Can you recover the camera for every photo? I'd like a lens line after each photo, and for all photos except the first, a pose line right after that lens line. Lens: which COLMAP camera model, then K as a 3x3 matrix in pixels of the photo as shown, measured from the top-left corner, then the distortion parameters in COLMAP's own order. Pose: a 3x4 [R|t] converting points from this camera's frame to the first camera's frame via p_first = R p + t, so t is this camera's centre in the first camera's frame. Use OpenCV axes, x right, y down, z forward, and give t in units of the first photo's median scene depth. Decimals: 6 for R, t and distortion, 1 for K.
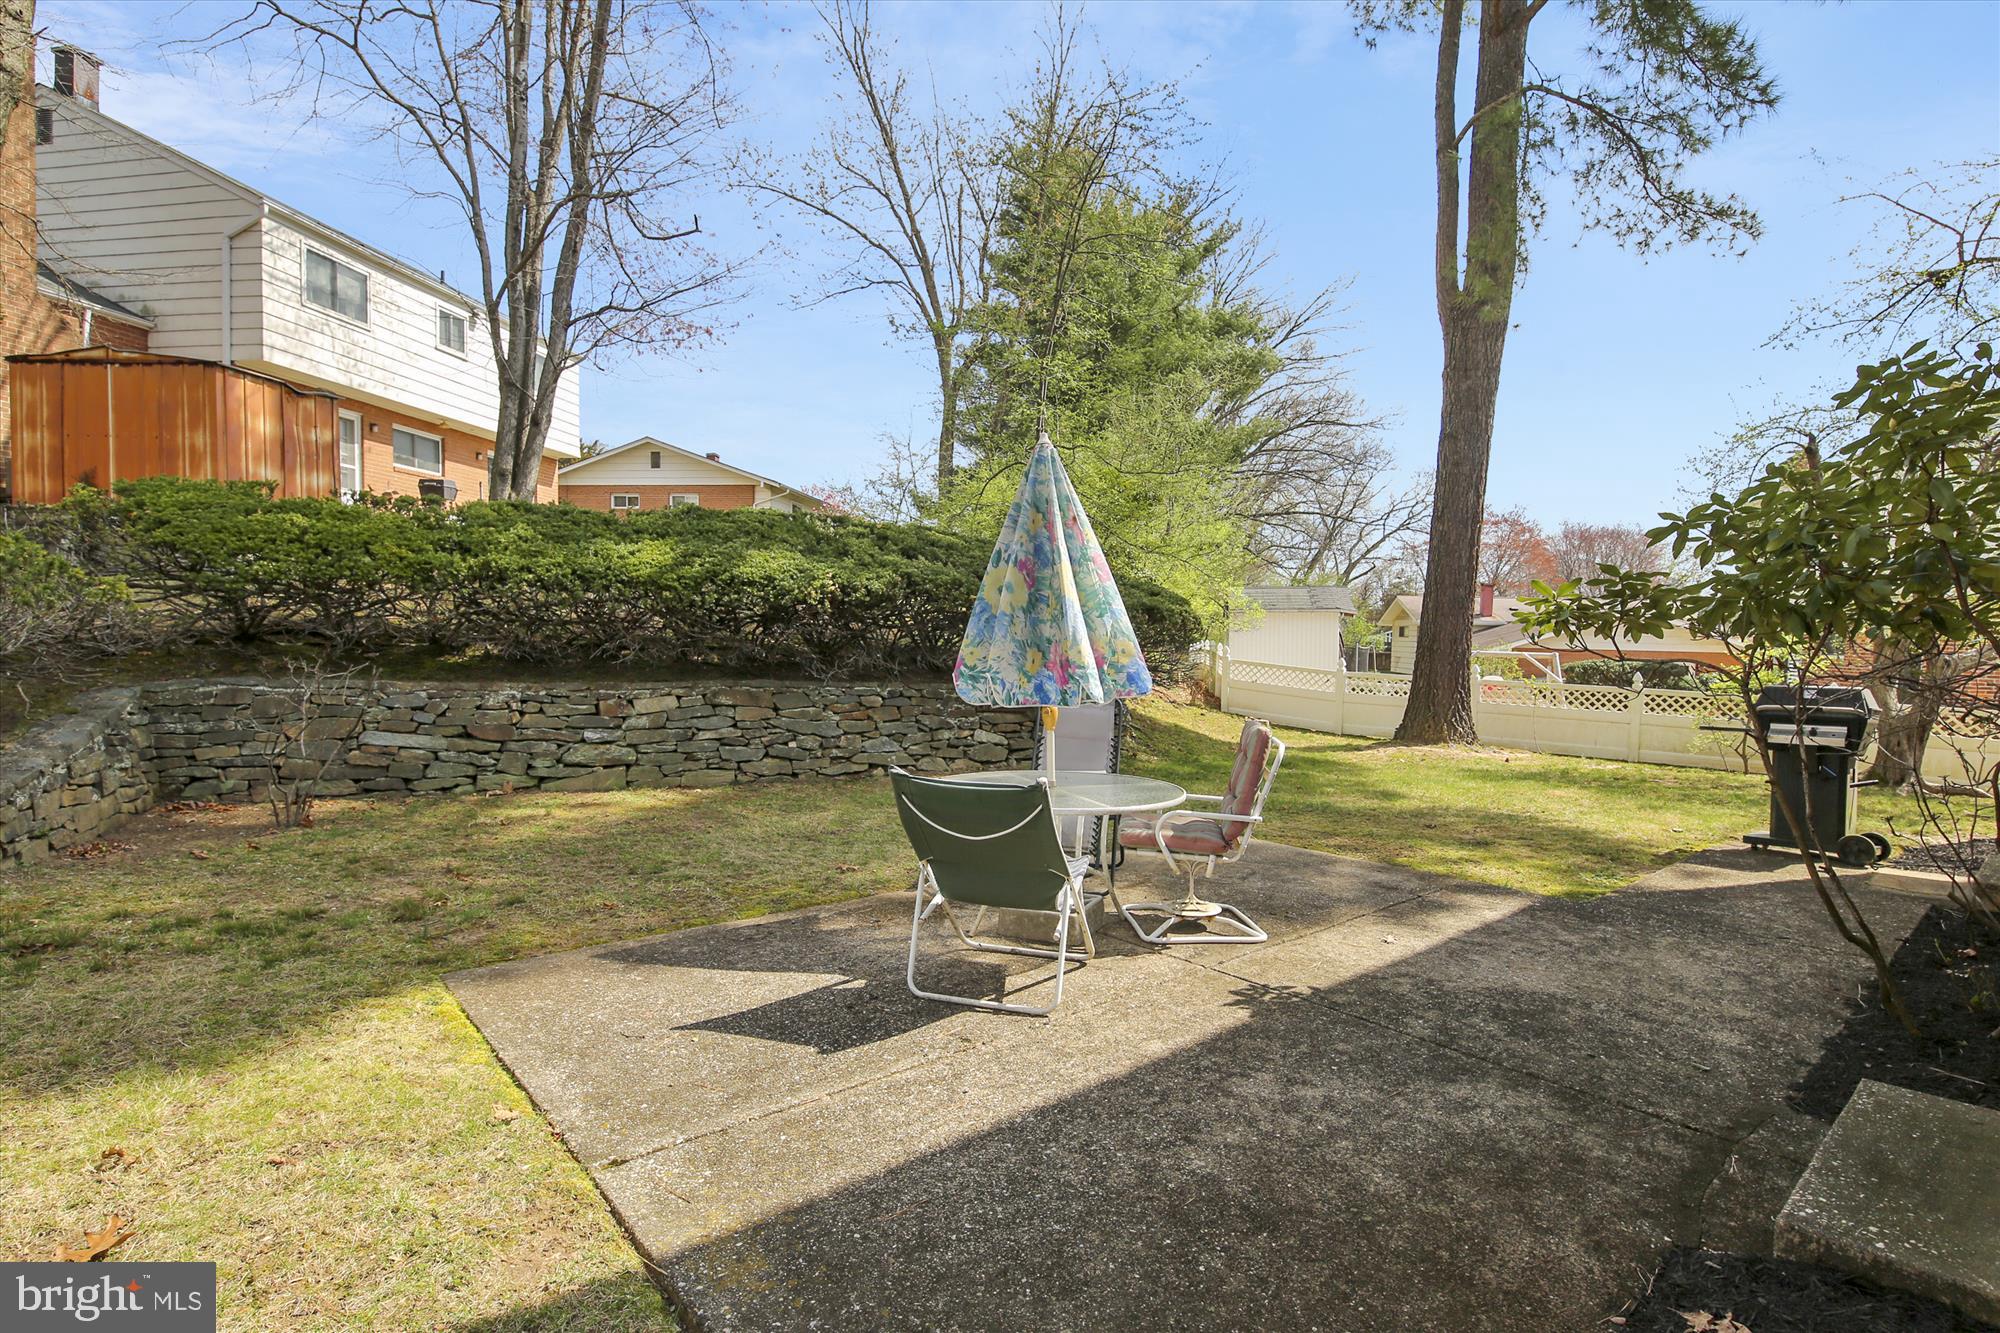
lens RADIAL K [[876.0, 0, 1000.0], [0, 876.0, 666.5], [0, 0, 1]] dist [-0.000122, -0.008371]
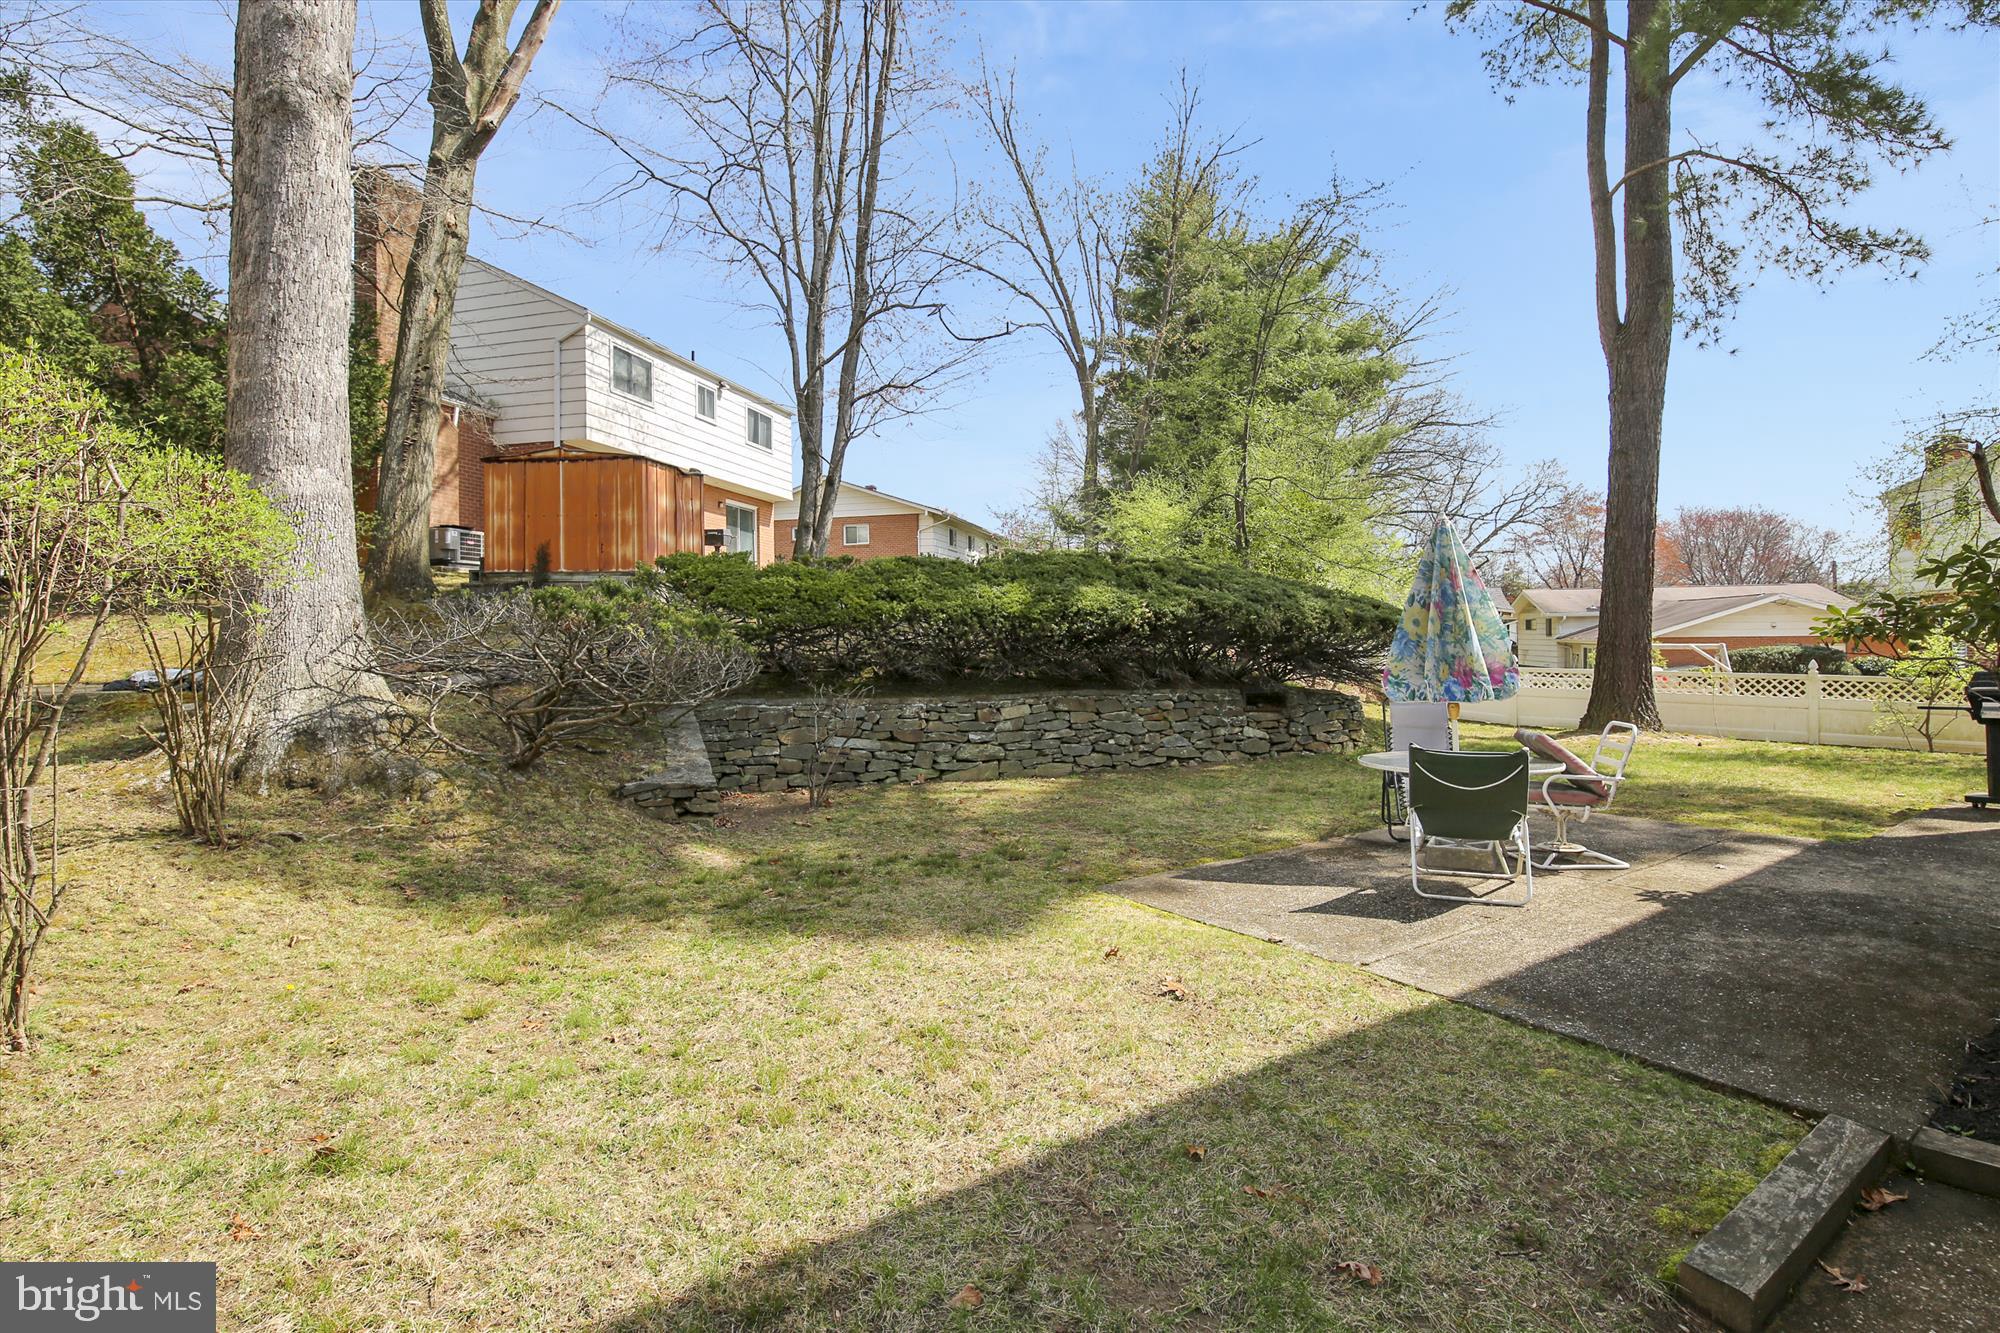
lens RADIAL K [[865.6, 0, 999.3], [0, 865.6, 634.5], [0, 0, 1]] dist [-0.002647, -0.007572]
pose [[0.995209, -0.033258, -0.091940, -0.259876], [0.029314, 0.998605, -0.043926, -0.012071], [0.093272, 0.041021, 0.994795, -0.220163]]
